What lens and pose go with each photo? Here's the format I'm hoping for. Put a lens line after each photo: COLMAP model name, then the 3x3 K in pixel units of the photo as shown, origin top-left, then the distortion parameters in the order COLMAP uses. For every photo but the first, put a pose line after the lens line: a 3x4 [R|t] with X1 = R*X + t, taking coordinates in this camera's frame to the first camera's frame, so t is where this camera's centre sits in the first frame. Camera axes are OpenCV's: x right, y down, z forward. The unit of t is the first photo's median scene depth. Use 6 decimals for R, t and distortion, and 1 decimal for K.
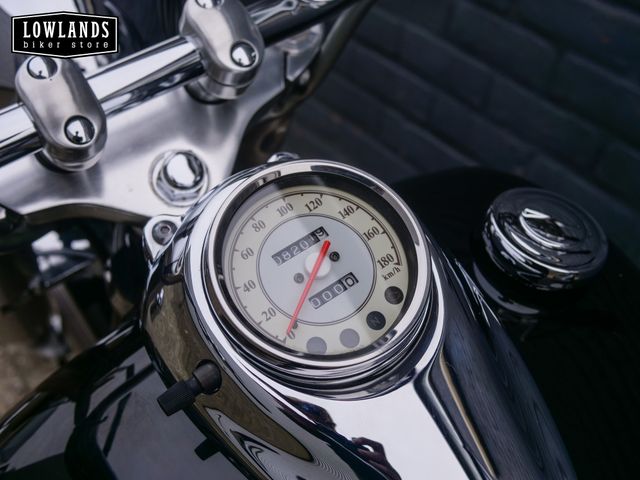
lens RADIAL K [[731.6, 0, 320.7], [0, 731.6, 240.1], [0, 0, 1]] dist [-0.006326, 0.000000]
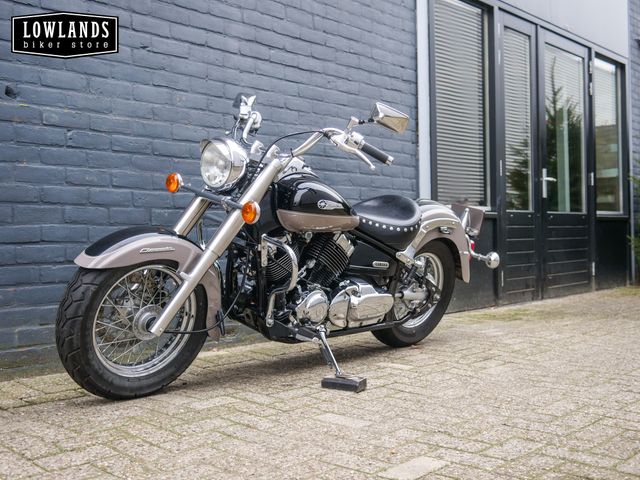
lens RADIAL K [[731.6, 0, 320.8], [0, 731.6, 238.0], [0, 0, 1]] dist [-0.006326, 0.000000]
pose [[-0.160290, -0.125265, 0.979089, -7.339413], [0.602252, 0.773476, 0.197555, -0.615974], [-0.782048, 0.621325, -0.048540, 1.414809]]
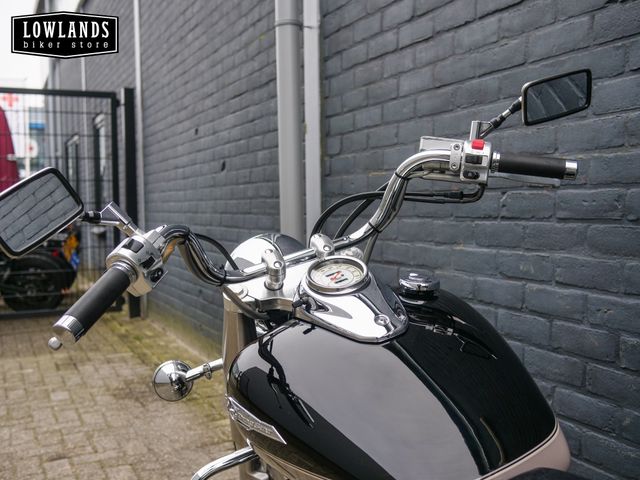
lens RADIAL K [[731.6, 0, 325.2], [0, 731.6, 242.2], [0, 0, 1]] dist [-0.006326, 0.000000]
pose [[0.963137, -0.127077, -0.237102, 0.656838], [-0.036567, 0.811362, -0.583399, 1.616835], [0.266513, 0.570563, 0.776807, -1.539686]]
